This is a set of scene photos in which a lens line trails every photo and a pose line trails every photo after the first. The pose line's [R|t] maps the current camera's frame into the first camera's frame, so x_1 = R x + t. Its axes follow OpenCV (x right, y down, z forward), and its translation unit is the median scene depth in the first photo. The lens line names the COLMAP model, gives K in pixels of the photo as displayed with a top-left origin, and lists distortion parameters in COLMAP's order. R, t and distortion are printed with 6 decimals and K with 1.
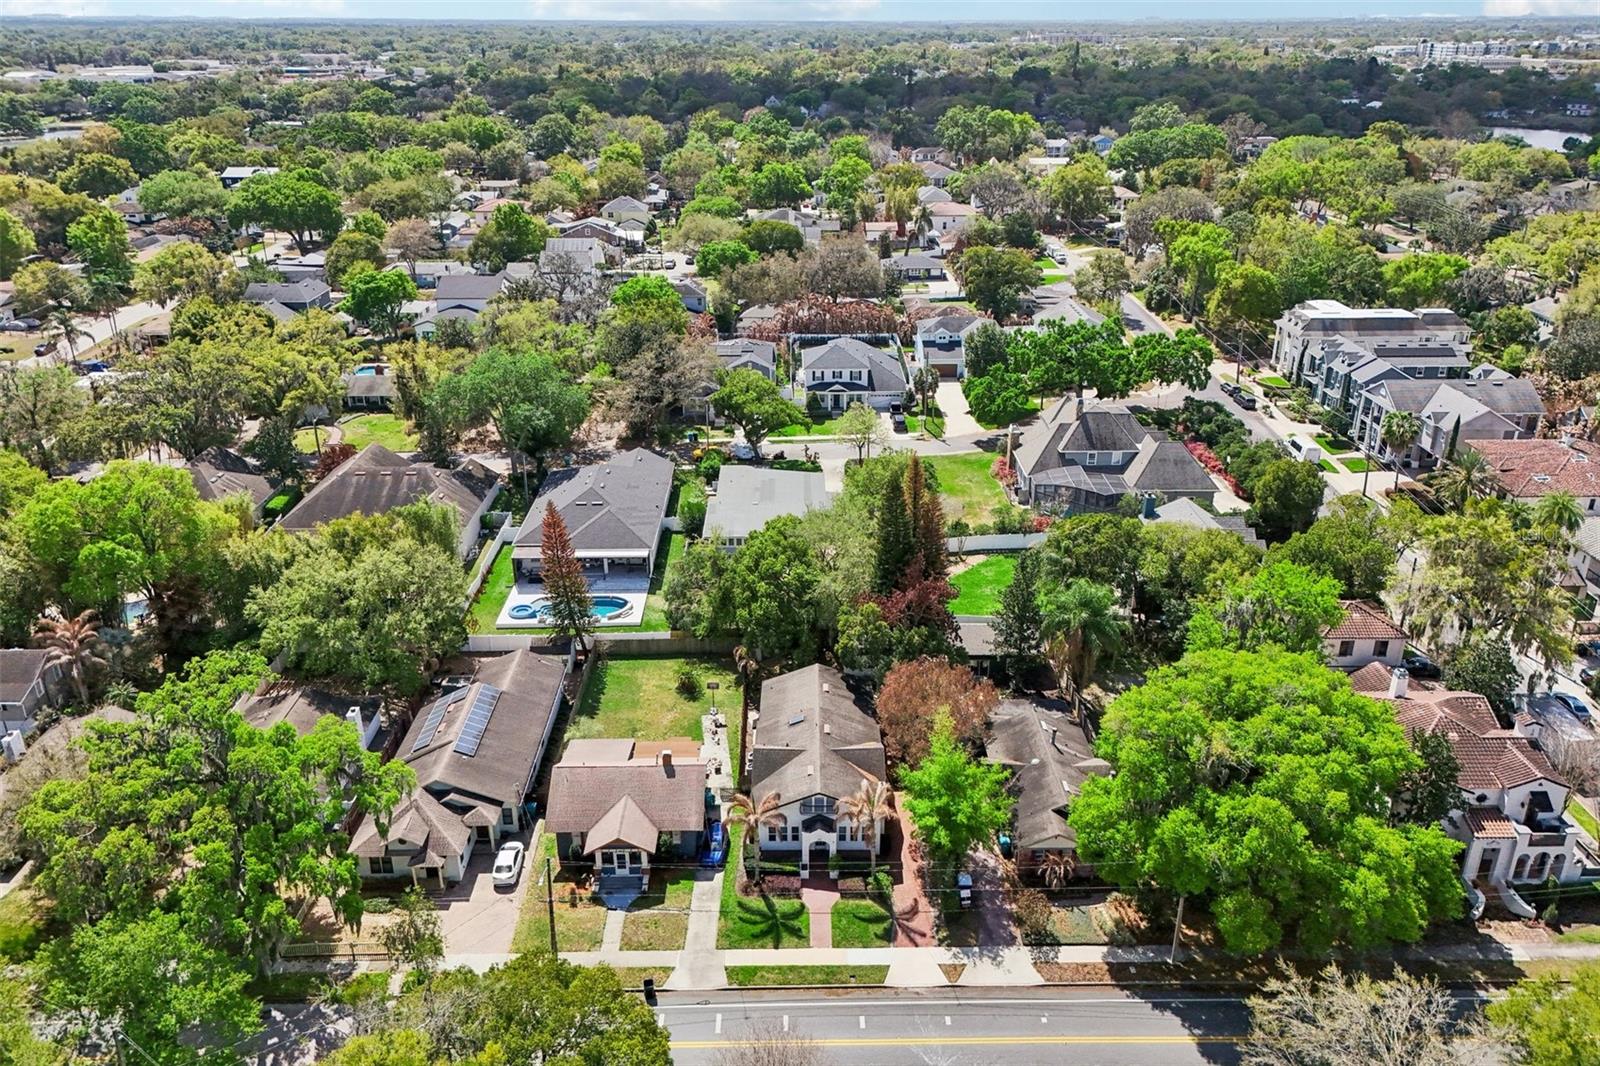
lens RADIAL K [[1187.7, 0, 804.6], [0, 1187.7, 537.3], [0, 0, 1]] dist [0.092821, -0.114386]
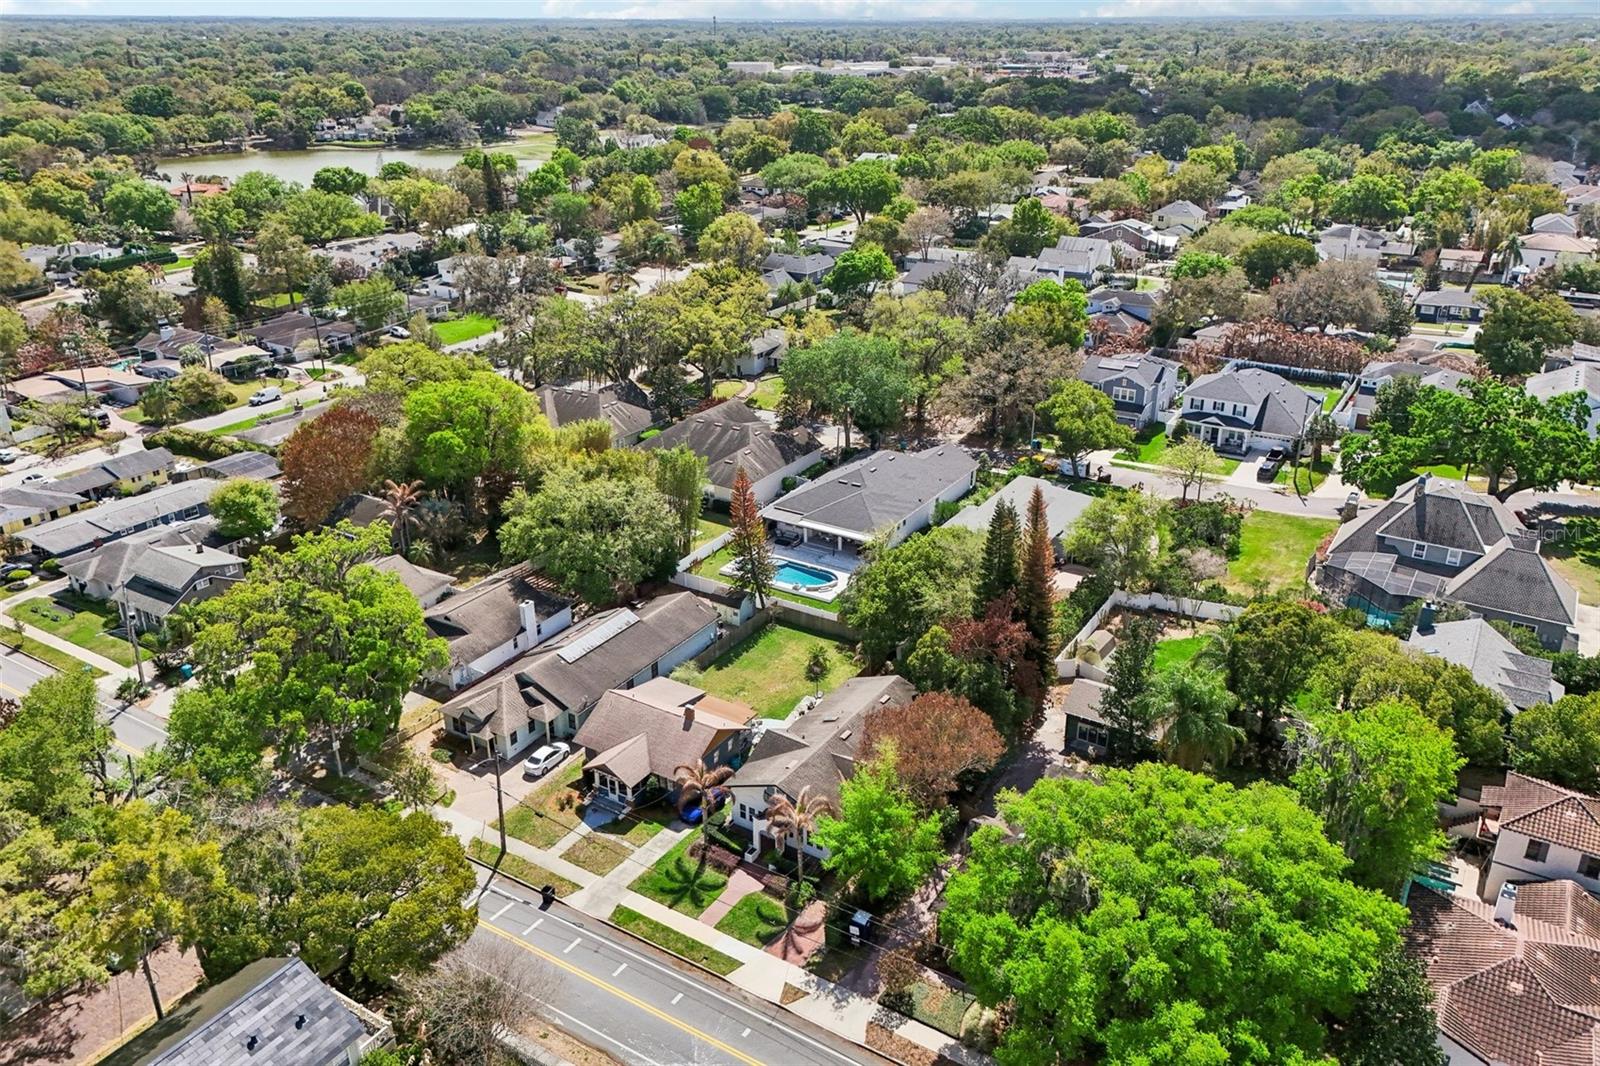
lens RADIAL K [[1187.7, 0, 804.6], [0, 1187.7, 537.3], [0, 0, 1]] dist [0.092821, -0.114386]
pose [[0.839821, 0.215894, -0.498087, 0.271306], [-0.215244, 0.974741, 0.059577, -0.030293], [0.498369, 0.057176, 0.865078, 0.071470]]
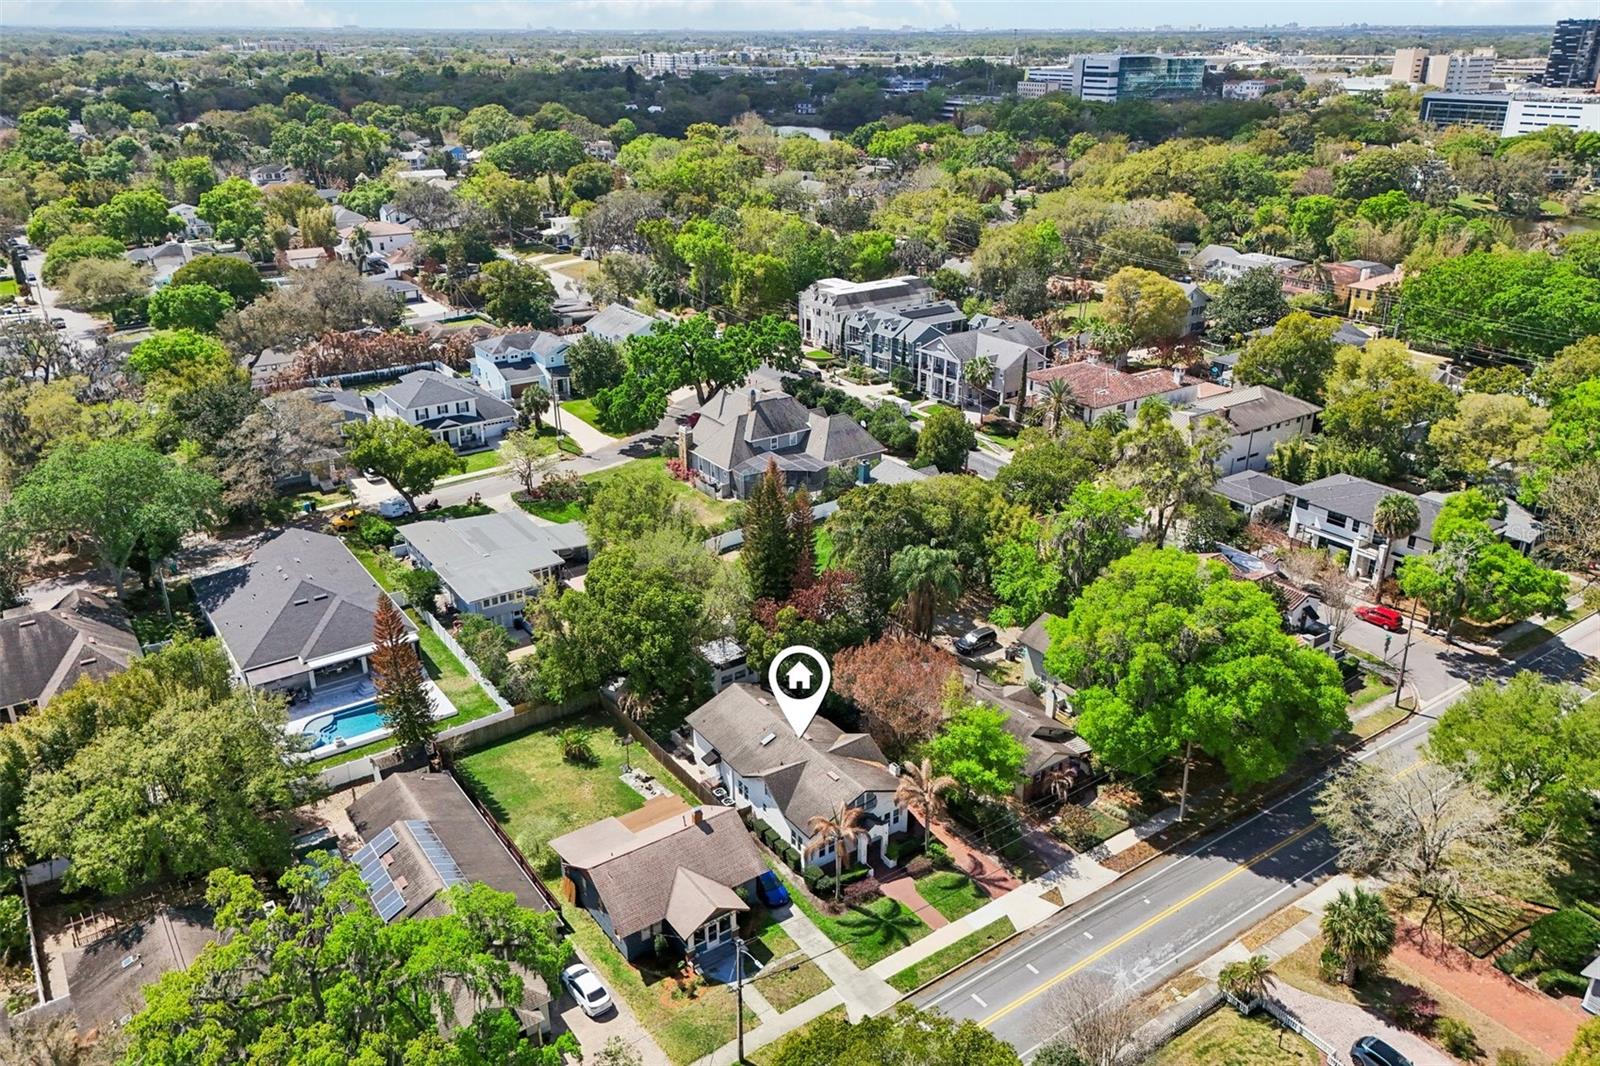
lens RADIAL K [[1187.7, 0, 804.6], [0, 1187.7, 537.3], [0, 0, 1]] dist [0.092821, -0.114386]
pose [[0.822470, -0.221414, 0.523945, -0.283821], [0.225235, 0.972609, 0.057448, -0.035353], [-0.522314, 0.070762, 0.849812, 0.085361]]
